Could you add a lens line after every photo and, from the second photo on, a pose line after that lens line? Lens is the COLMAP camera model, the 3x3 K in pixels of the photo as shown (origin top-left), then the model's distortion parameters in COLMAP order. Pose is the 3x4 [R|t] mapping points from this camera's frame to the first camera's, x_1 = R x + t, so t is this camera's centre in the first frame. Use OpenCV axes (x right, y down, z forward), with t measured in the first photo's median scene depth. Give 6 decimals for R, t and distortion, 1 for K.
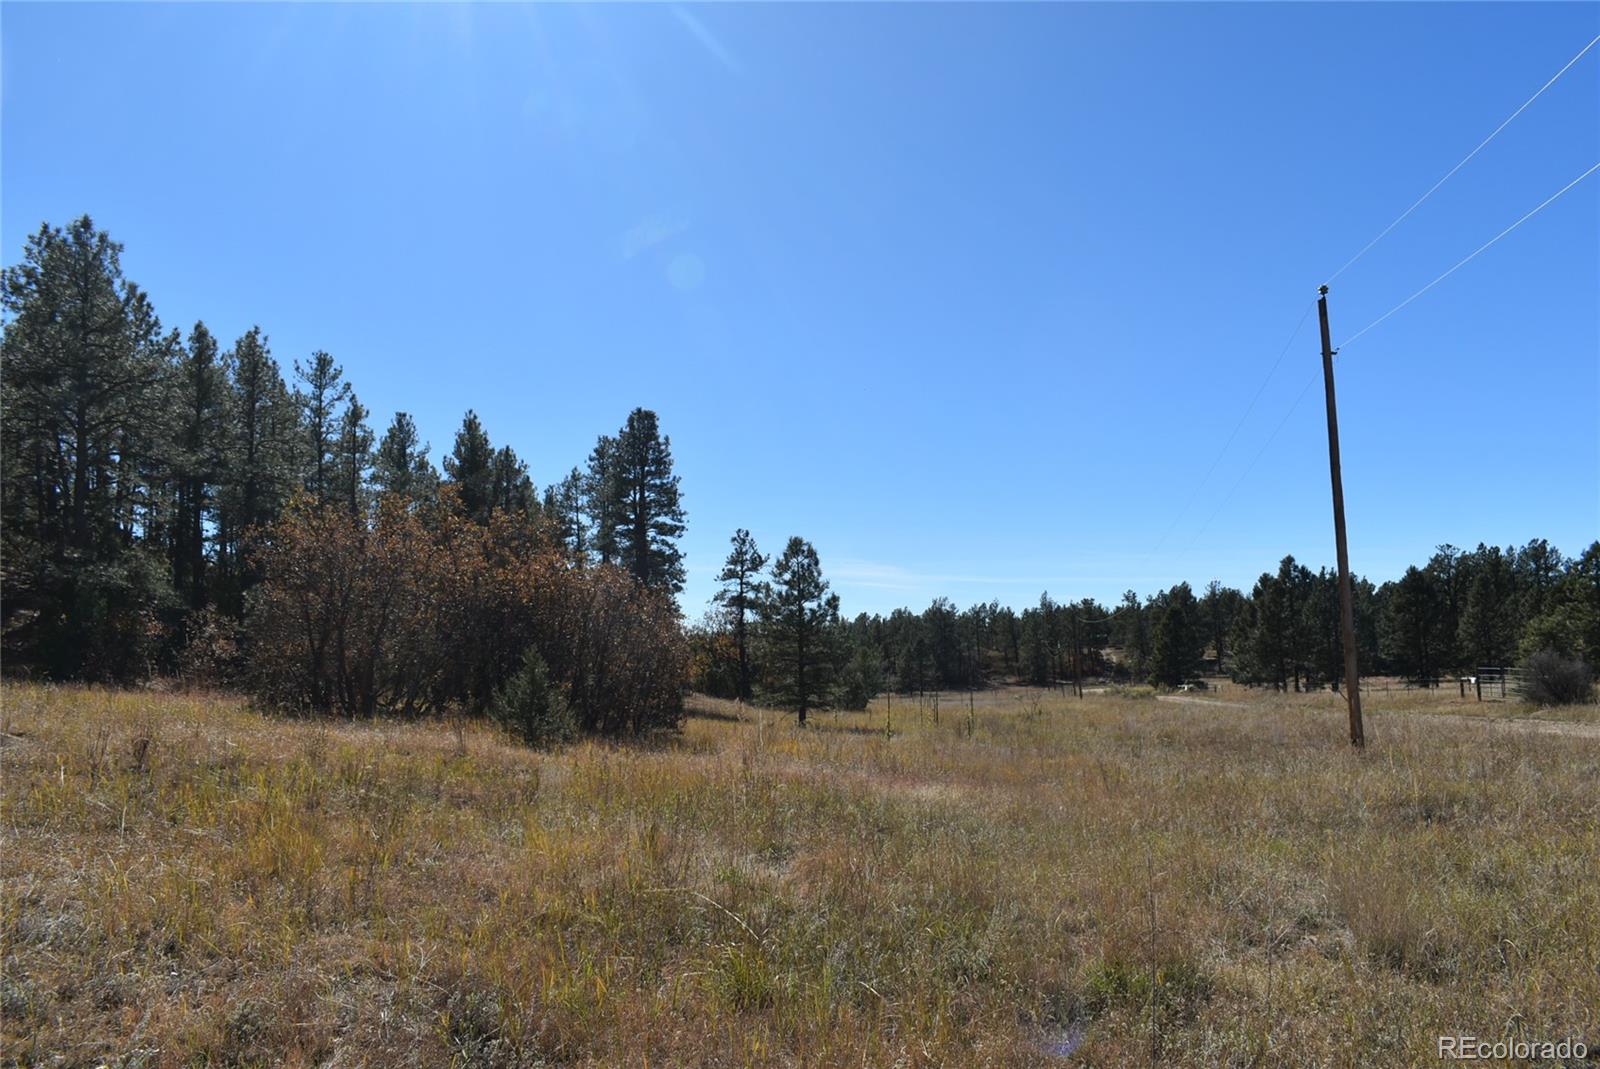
lens RADIAL K [[1230.9, 0, 806.8], [0, 1230.9, 537.0], [0, 0, 1]] dist [-0.023427, 0.016827]
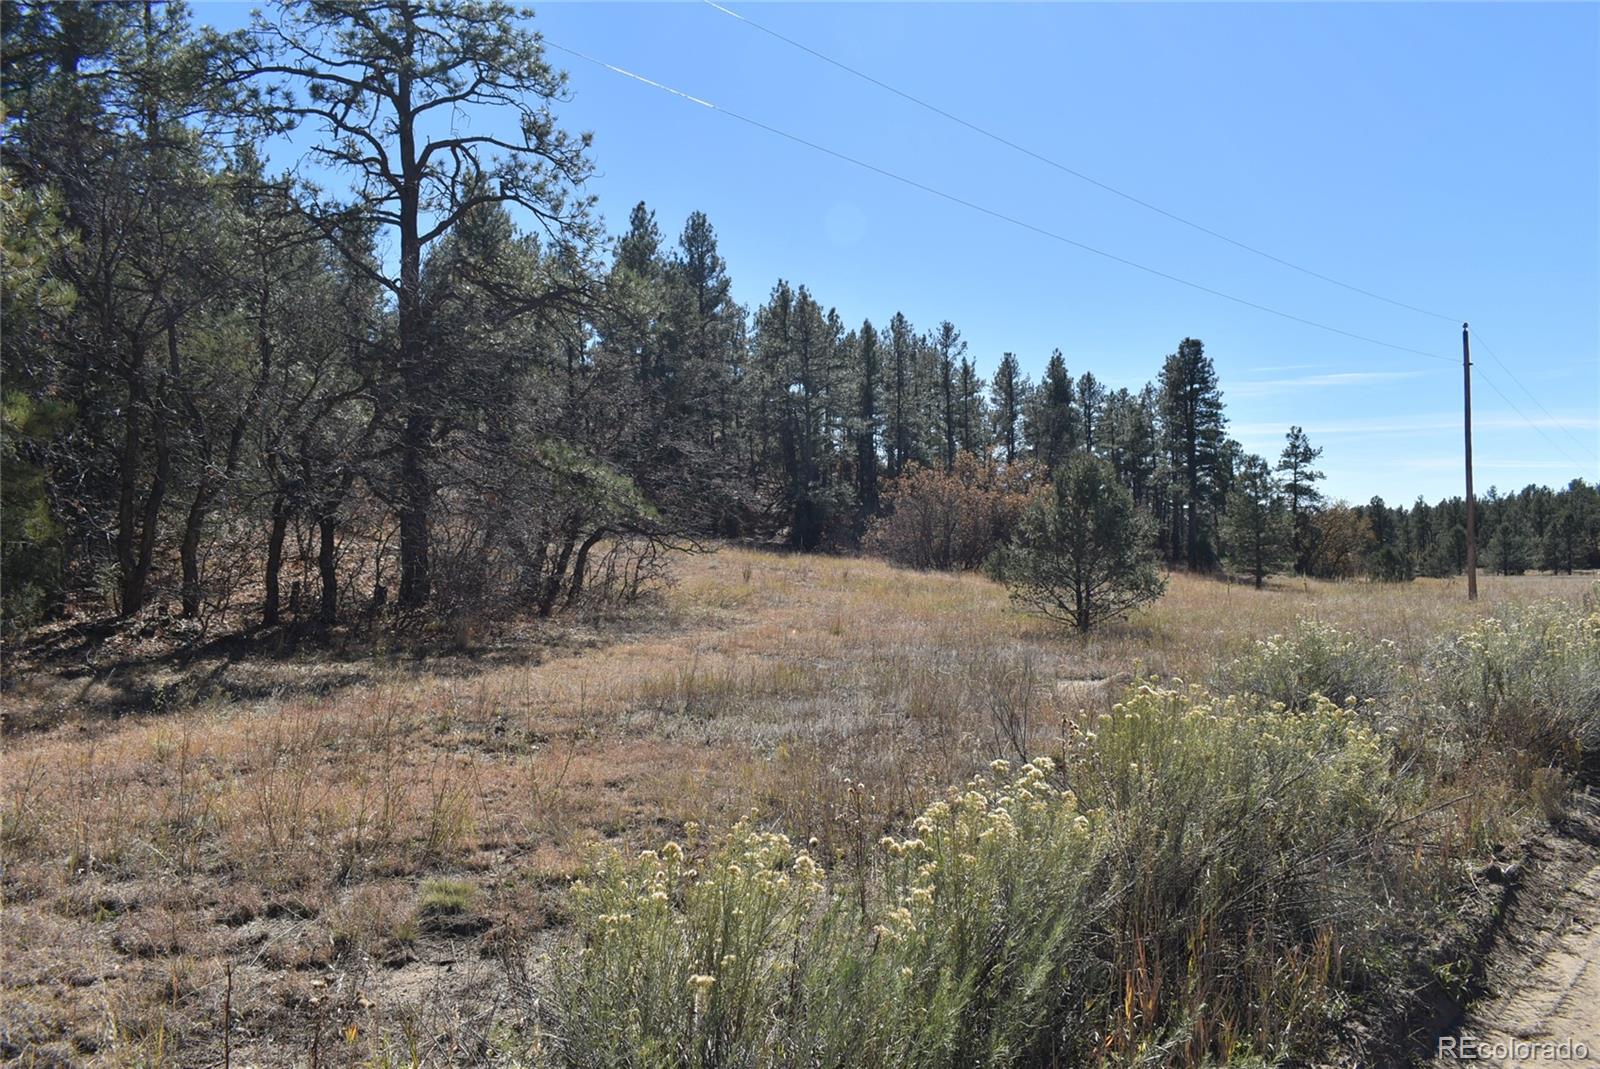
lens RADIAL K [[1230.9, 0, 795.1], [0, 1230.9, 536.7], [0, 0, 1]] dist [-0.023427, 0.016827]
pose [[0.861047, 0.004415, -0.508506, 0.153666], [0.047929, 0.994806, 0.089796, -0.034918], [0.506262, -0.101691, 0.856363, -0.284372]]
